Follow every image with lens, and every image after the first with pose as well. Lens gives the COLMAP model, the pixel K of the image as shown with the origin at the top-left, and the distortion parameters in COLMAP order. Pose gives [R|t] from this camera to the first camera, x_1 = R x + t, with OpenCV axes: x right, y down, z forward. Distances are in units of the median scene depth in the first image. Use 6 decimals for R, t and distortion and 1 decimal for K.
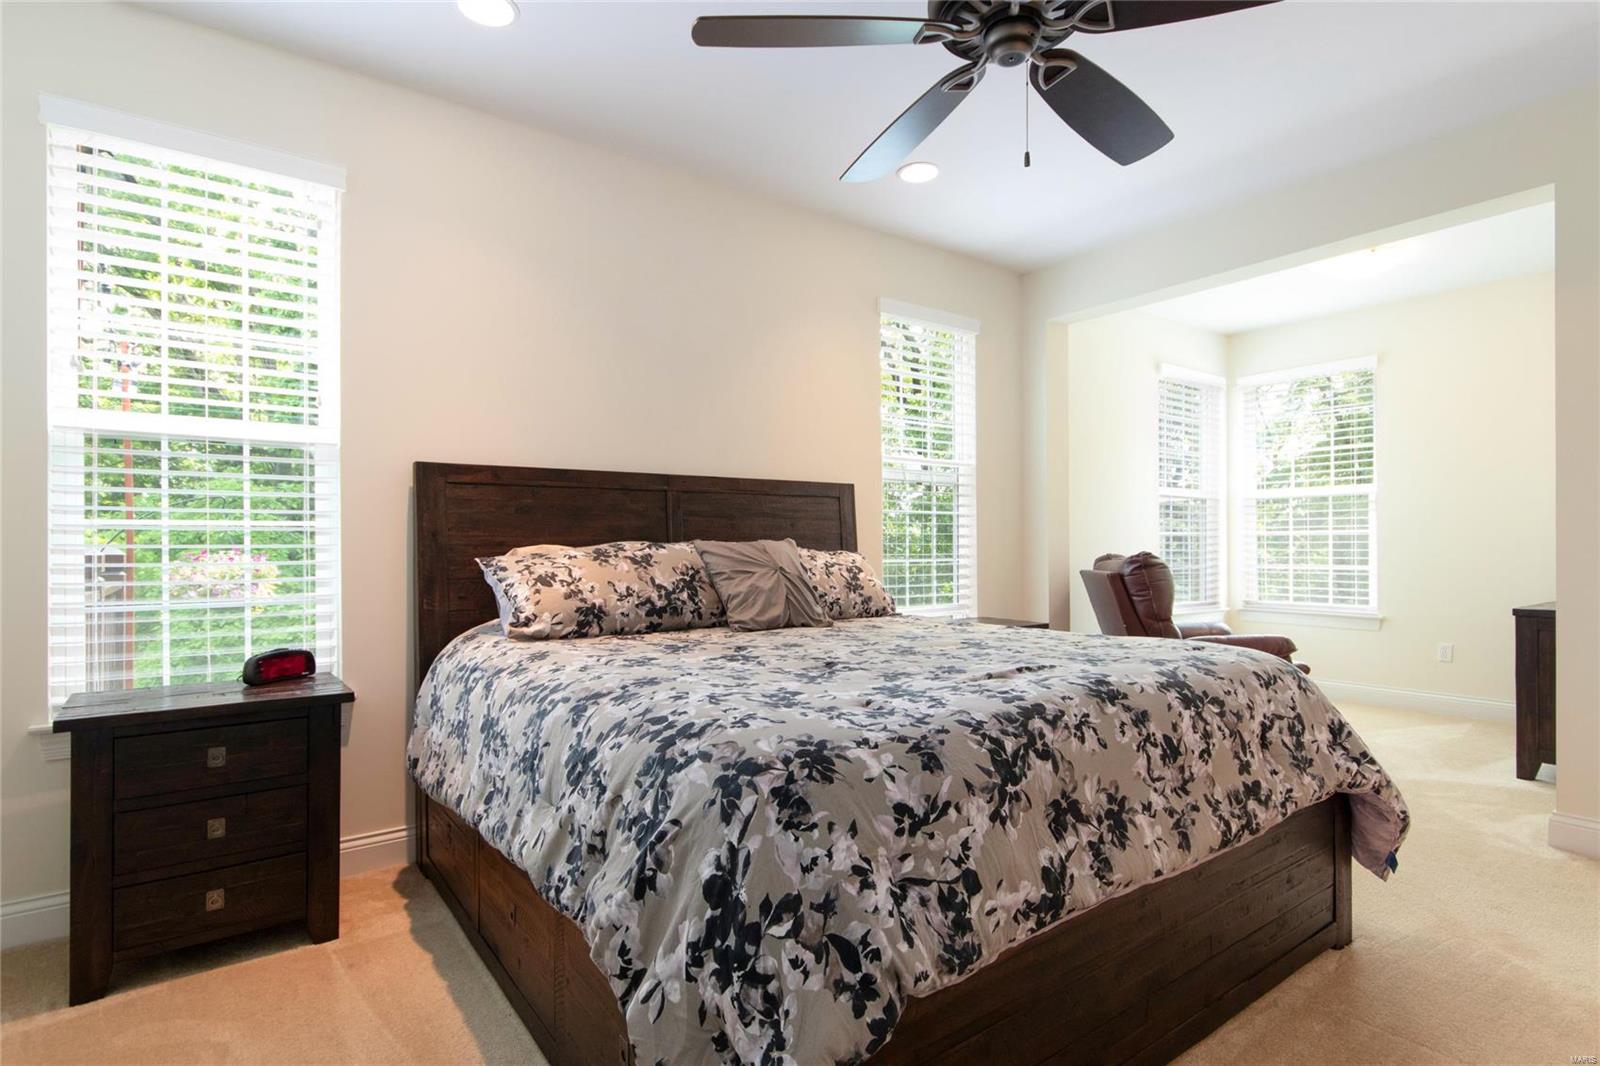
lens RADIAL K [[805.7, 0, 798.0], [0, 805.7, 554.3], [0, 0, 1]] dist [0.000310, 0.000324]
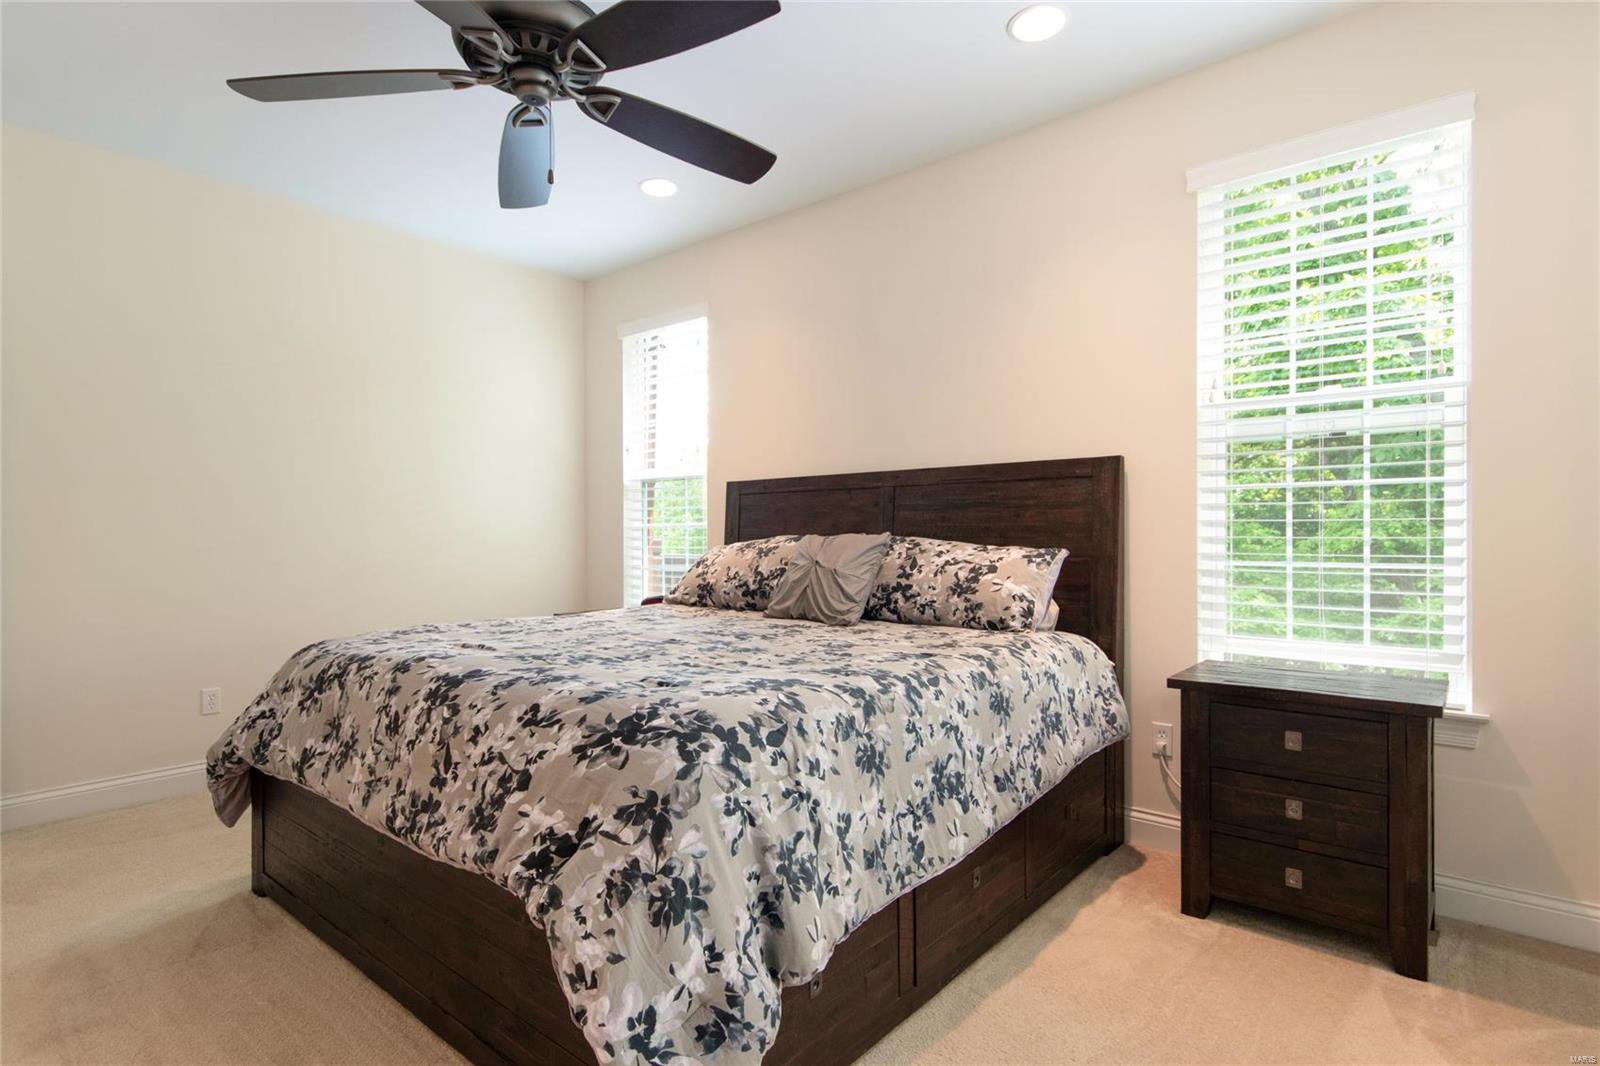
lens RADIAL K [[820.6, 0, 799.2], [0, 820.6, 543.4], [0, 0, 1]] dist [0.002602, 0.000394]
pose [[0.229982, 0.012308, -0.973117, 1.044134], [-0.008271, 0.999909, 0.010692, -0.018198], [0.973160, 0.005589, 0.230063, 0.784458]]
